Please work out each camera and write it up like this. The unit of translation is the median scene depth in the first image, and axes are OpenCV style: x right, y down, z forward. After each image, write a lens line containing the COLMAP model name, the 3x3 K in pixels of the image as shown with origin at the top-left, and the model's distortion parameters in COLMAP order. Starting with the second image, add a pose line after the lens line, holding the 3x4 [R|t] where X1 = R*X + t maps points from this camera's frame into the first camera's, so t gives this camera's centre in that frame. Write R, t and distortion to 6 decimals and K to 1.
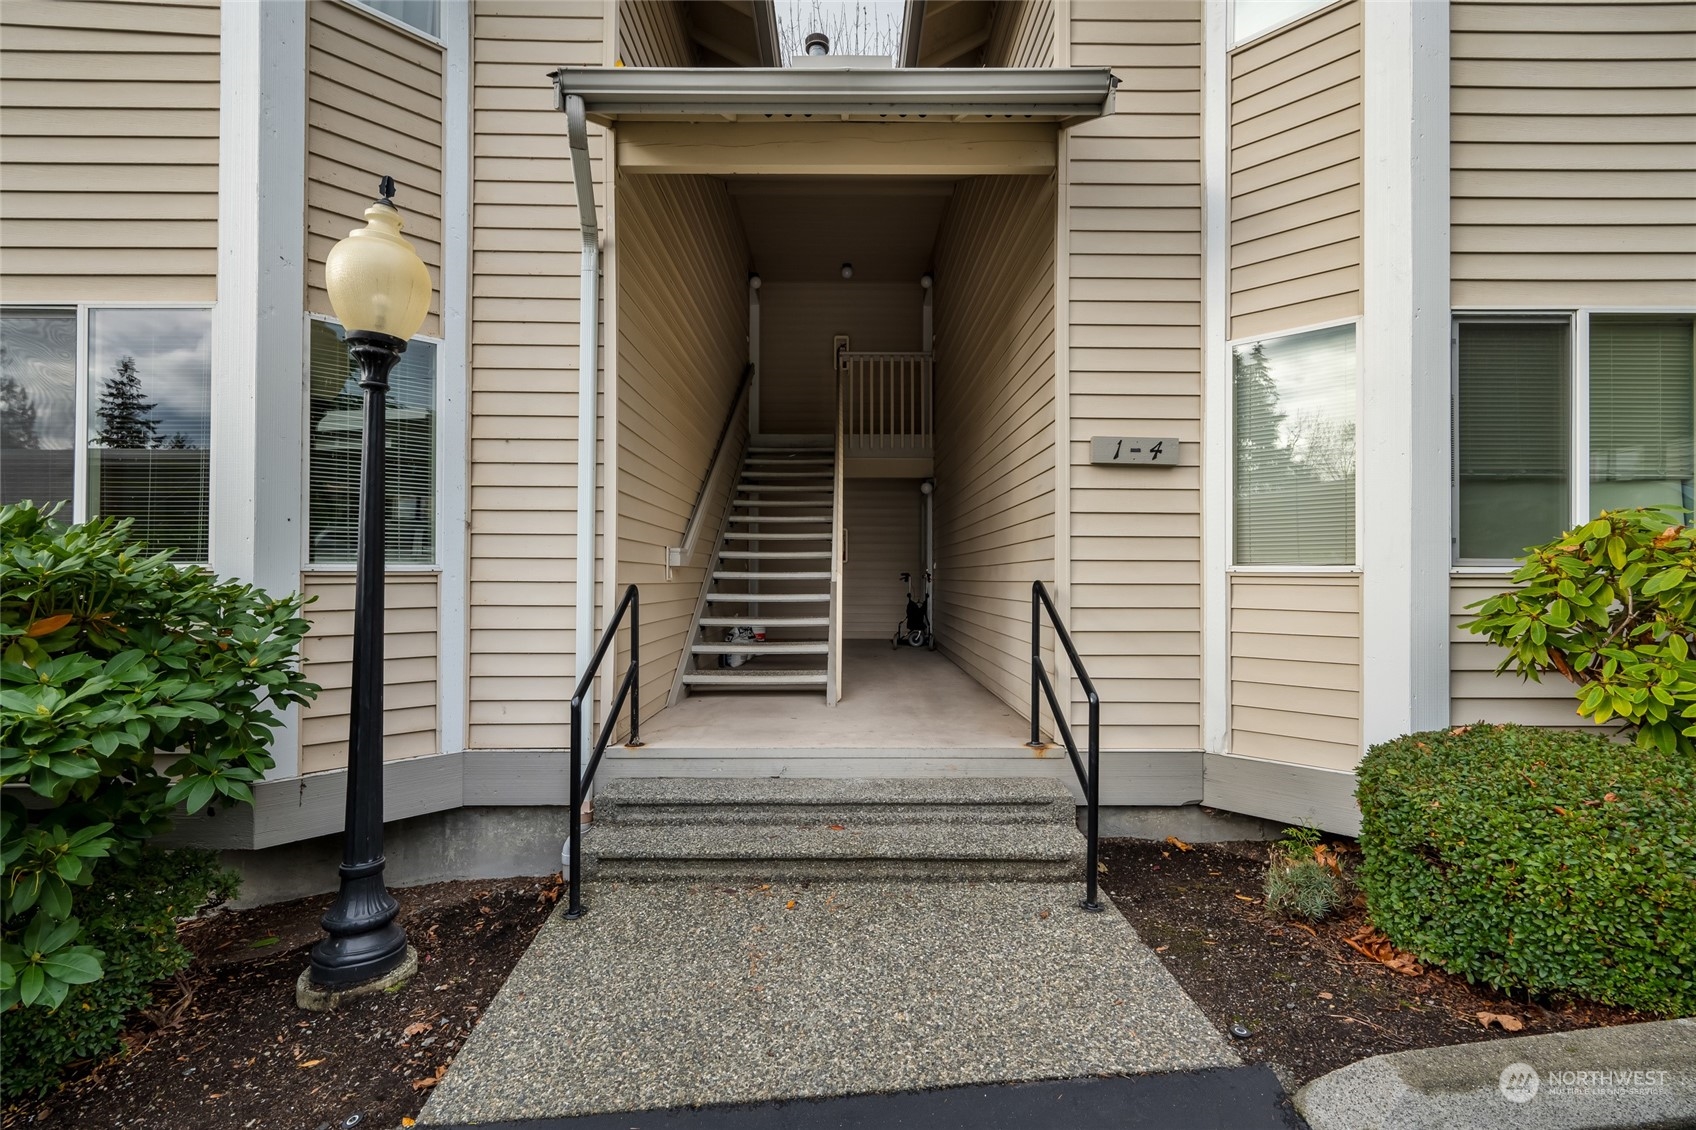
lens RADIAL K [[745.1, 0, 849.5], [0, 745.1, 560.1], [0, 0, 1]] dist [-0.001119, 0.000654]
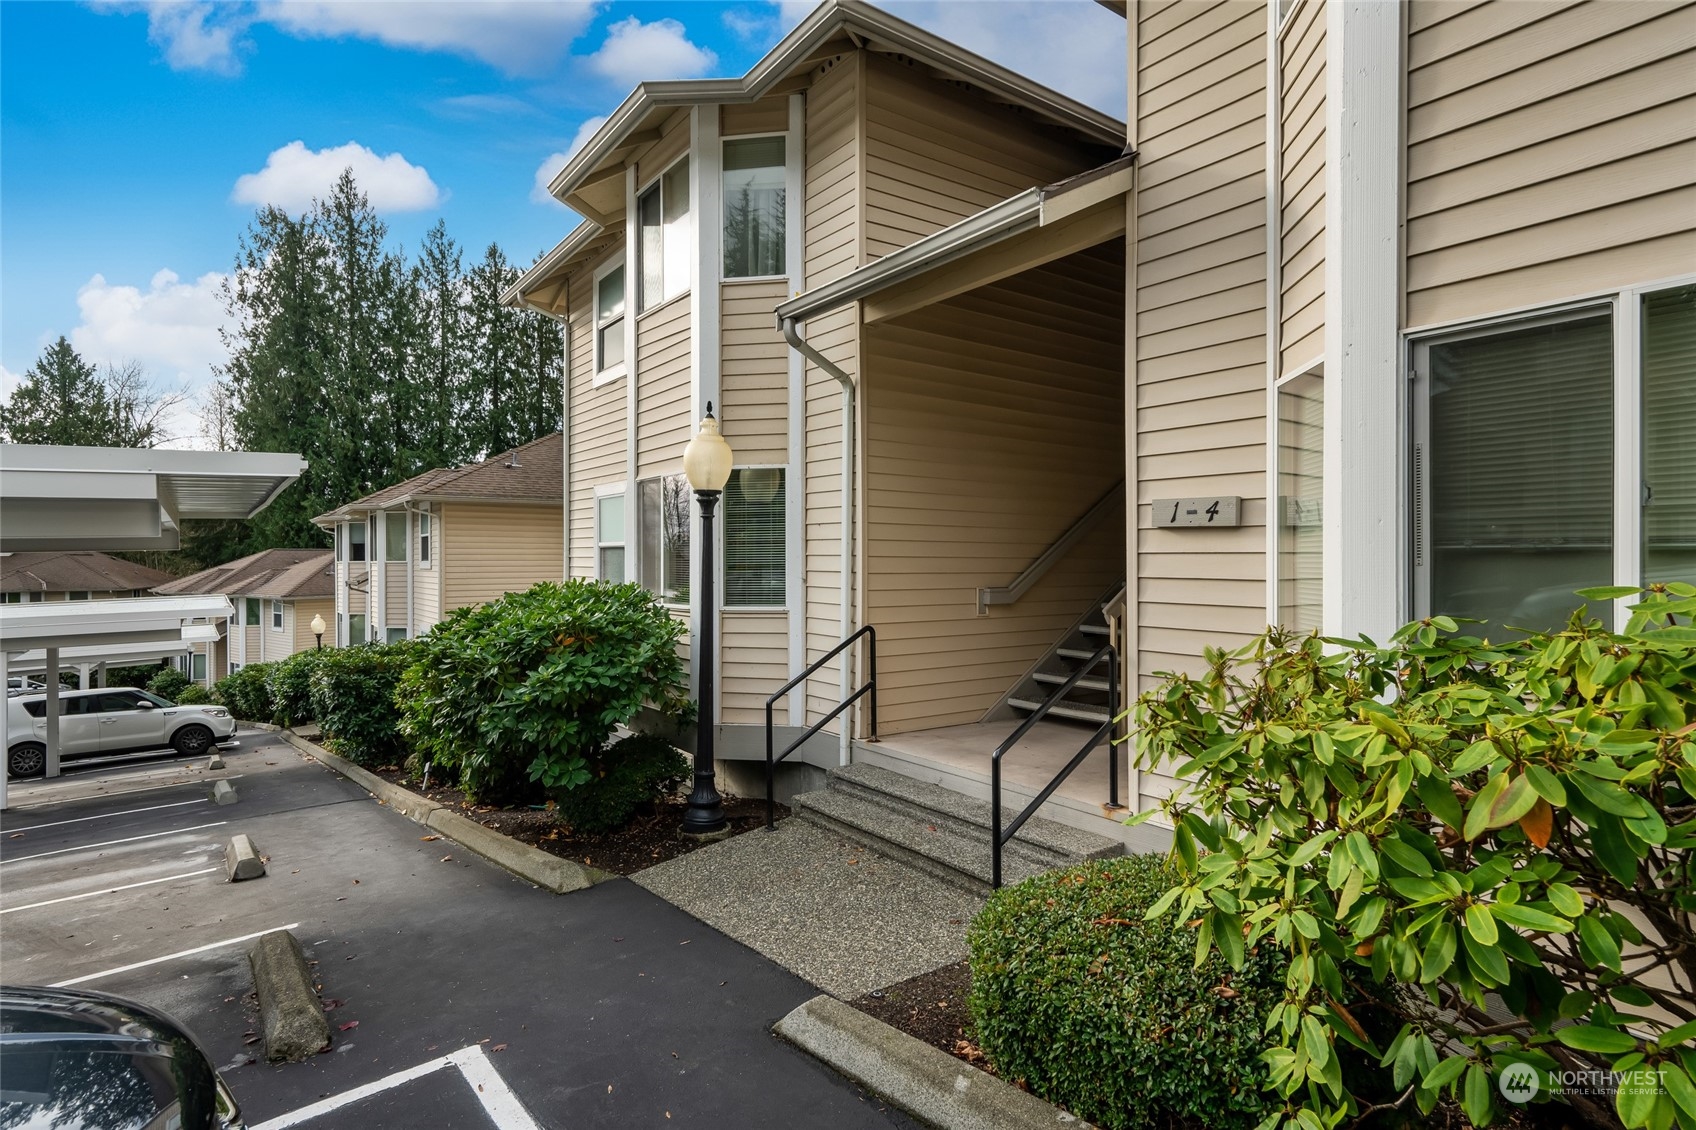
lens RADIAL K [[874.1, 0, 849.7], [0, 874.1, 547.7], [0, 0, 1]] dist [-0.000915, -0.000741]
pose [[0.592893, -0.014898, -0.805144, 1.173832], [0.009800, 0.999888, -0.011285, -0.110109], [0.805222, -0.001200, 0.592972, 0.006226]]
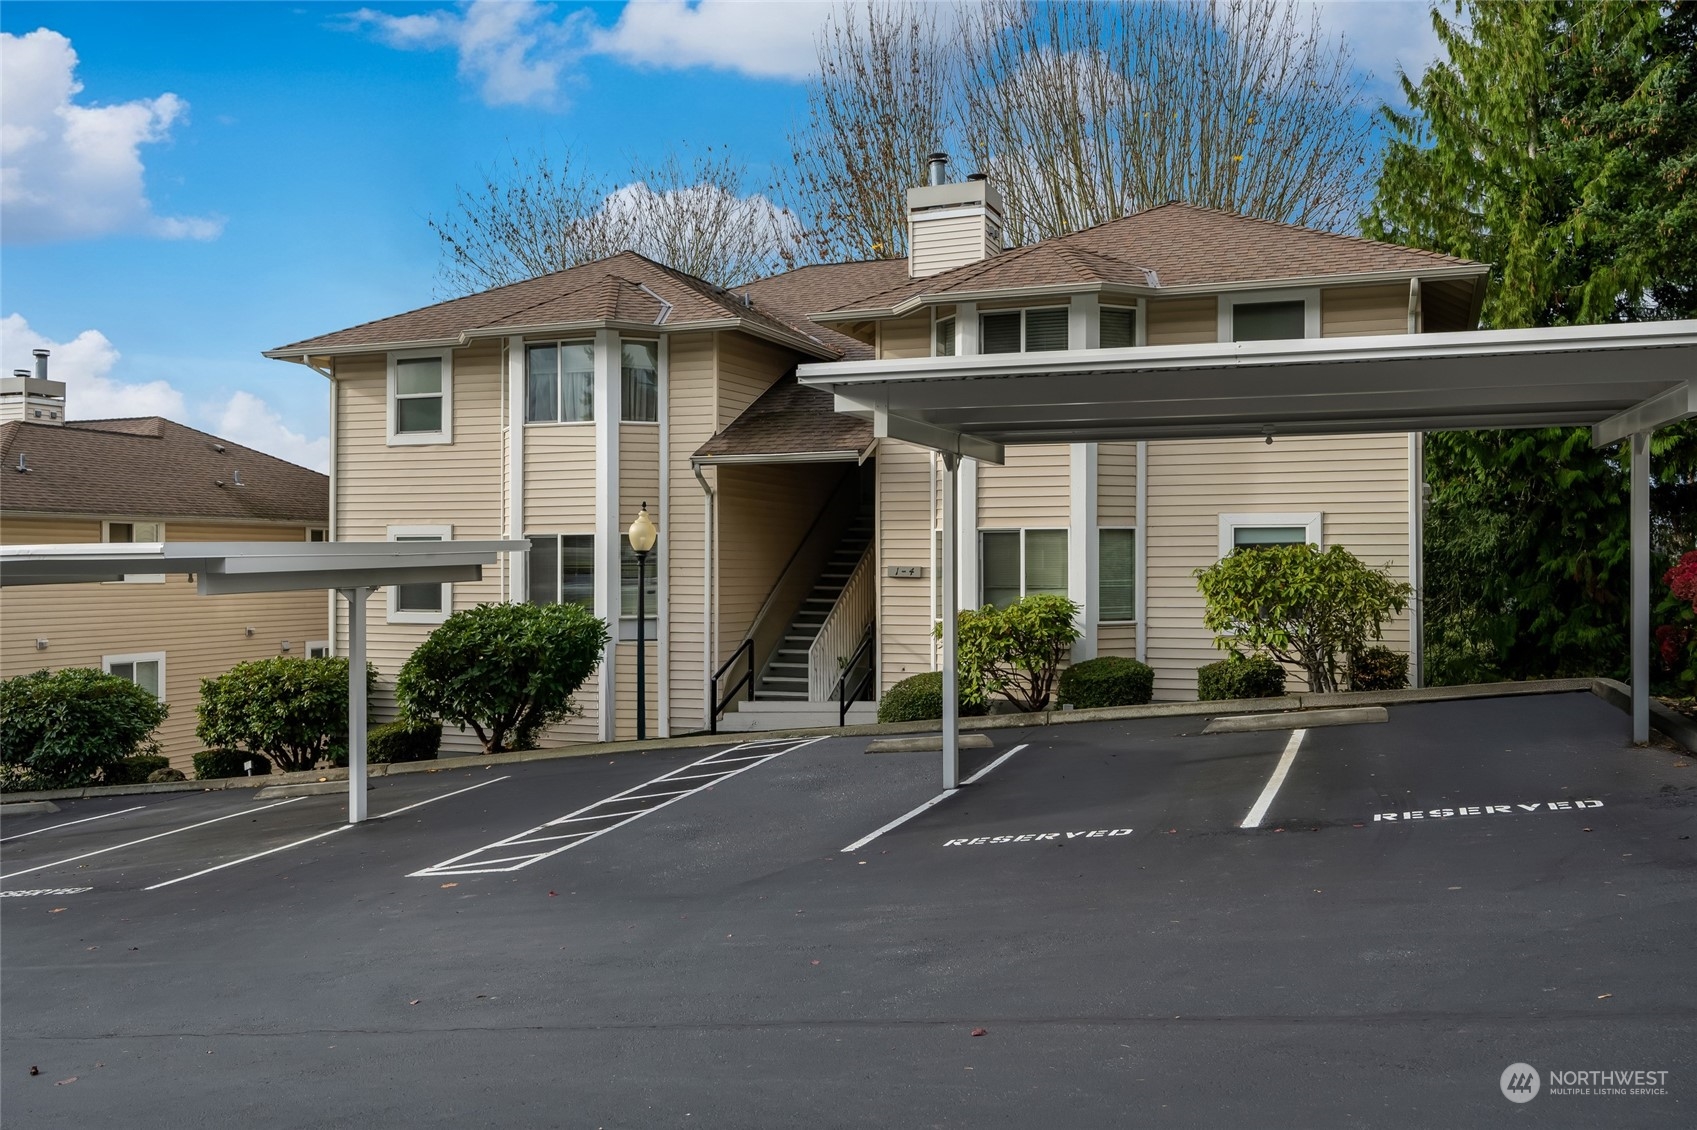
lens RADIAL K [[1535.1, 0, 848.5], [0, 1535.1, 565.0], [0, 0, 1]] dist [0.000051, -0.000057]
pose [[0.932314, -0.007979, -0.361563, 2.414638], [0.008272, 0.999966, -0.000738, -0.194908], [0.361556, -0.002303, 0.932348, -4.517295]]
